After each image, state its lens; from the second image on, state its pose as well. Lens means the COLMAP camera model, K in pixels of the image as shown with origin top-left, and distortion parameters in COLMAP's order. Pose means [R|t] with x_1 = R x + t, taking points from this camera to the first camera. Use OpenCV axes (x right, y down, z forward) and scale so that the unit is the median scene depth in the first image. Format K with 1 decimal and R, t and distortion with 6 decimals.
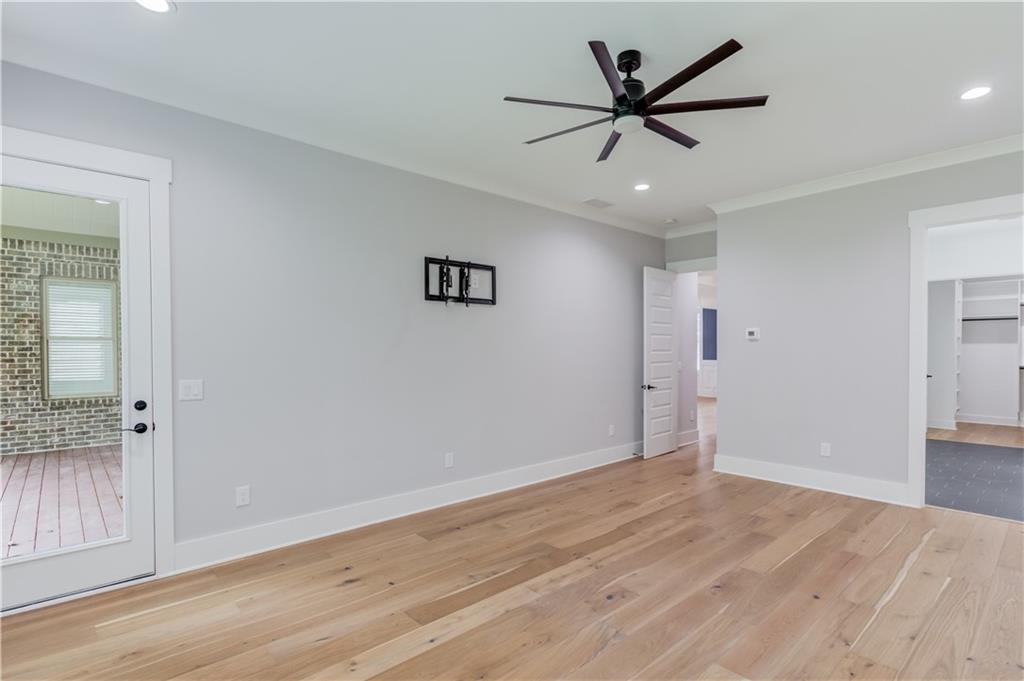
lens RADIAL K [[494.0, 0, 511.5], [0, 494.0, 350.4], [0, 0, 1]] dist [0.002694, -0.000032]
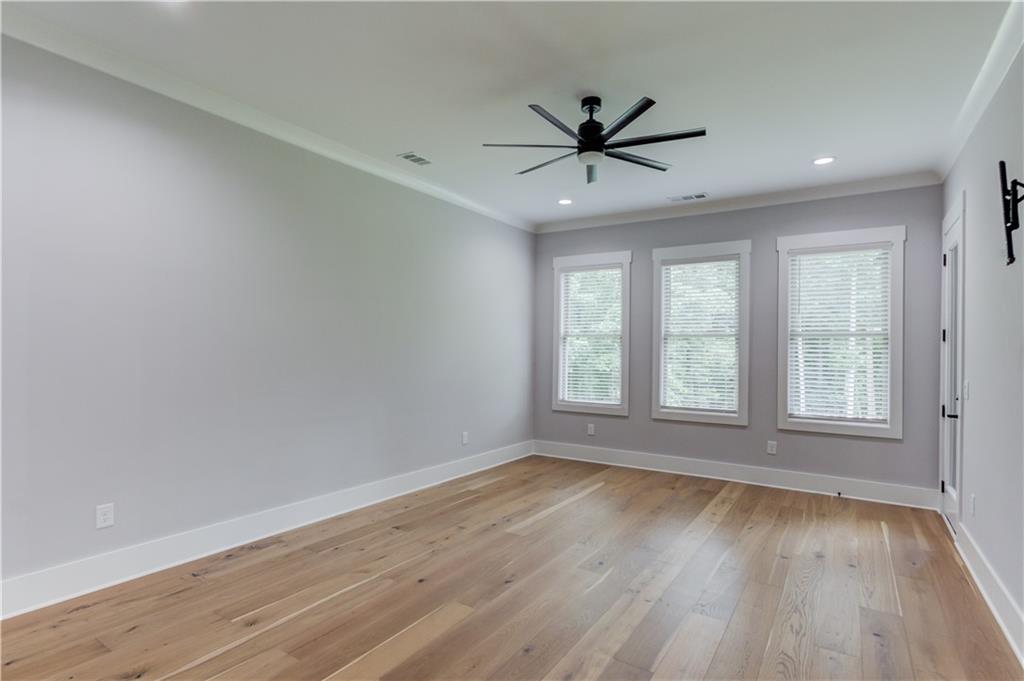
lens RADIAL K [[494.0, 0, 511.5], [0, 494.0, 350.4], [0, 0, 1]] dist [0.002694, -0.000032]
pose [[-0.966033, -0.011377, -0.258168, 0.664277], [-0.014591, 0.999838, 0.010537, -0.005656], [0.258006, 0.013946, -0.966043, 1.936695]]
